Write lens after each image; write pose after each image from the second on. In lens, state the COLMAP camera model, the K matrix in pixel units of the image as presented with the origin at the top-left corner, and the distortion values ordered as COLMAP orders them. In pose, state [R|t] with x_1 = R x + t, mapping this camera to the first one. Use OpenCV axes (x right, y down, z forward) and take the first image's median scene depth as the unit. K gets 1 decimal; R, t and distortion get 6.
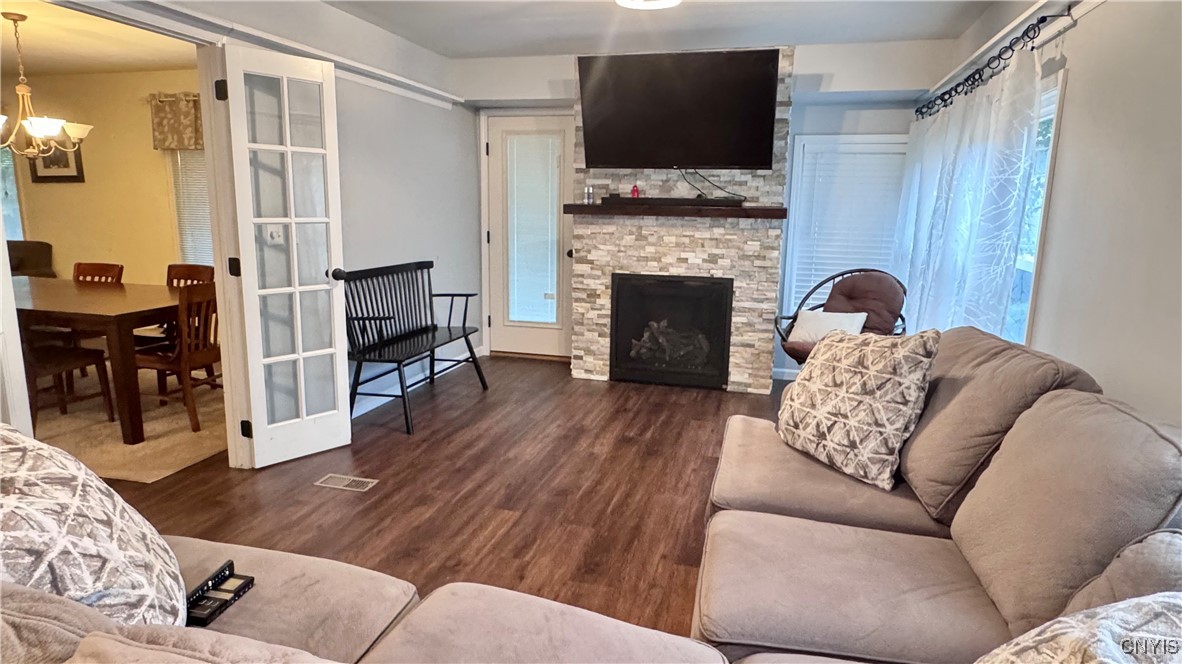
lens RADIAL K [[687.6, 0, 588.3], [0, 687.6, 332.7], [0, 0, 1]] dist [-0.004090, -0.000401]
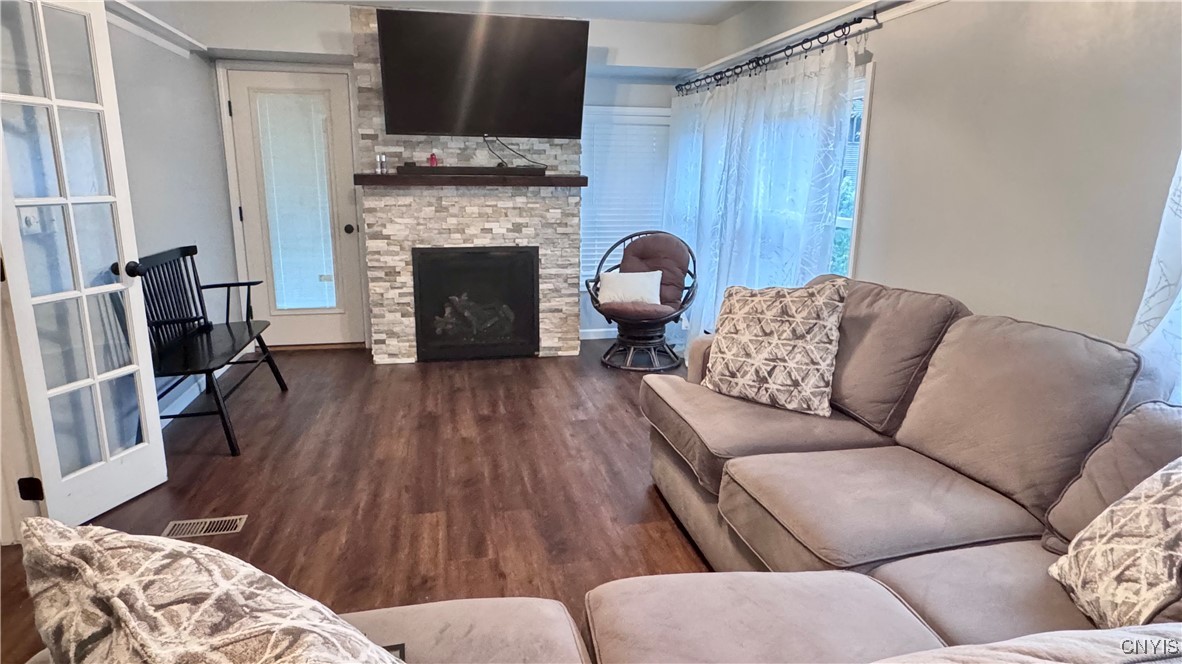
lens RADIAL K [[687.6, 0, 588.3], [0, 687.6, 332.7], [0, 0, 1]] dist [-0.004090, -0.000401]
pose [[0.887308, -0.111694, 0.447447, -0.194754], [0.090906, 0.993553, 0.067745, -0.014384], [-0.452129, -0.019435, 0.891741, 0.057559]]
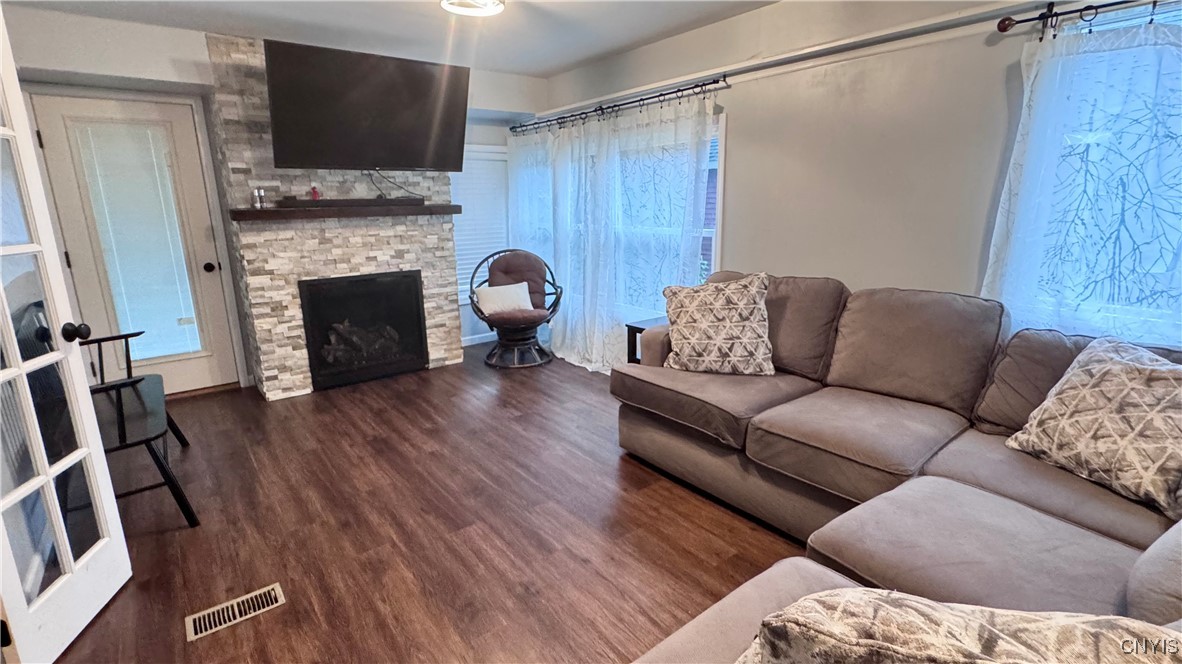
lens RADIAL K [[553.6, 0, 591.0], [0, 553.6, 332.0], [0, 0, 1]] dist [-0.005067, -0.000587]
pose [[0.595389, -0.212231, 0.774900, -0.348238], [0.176897, 0.975440, 0.131239, -0.049439], [-0.783722, 0.058939, 0.618309, 0.231060]]
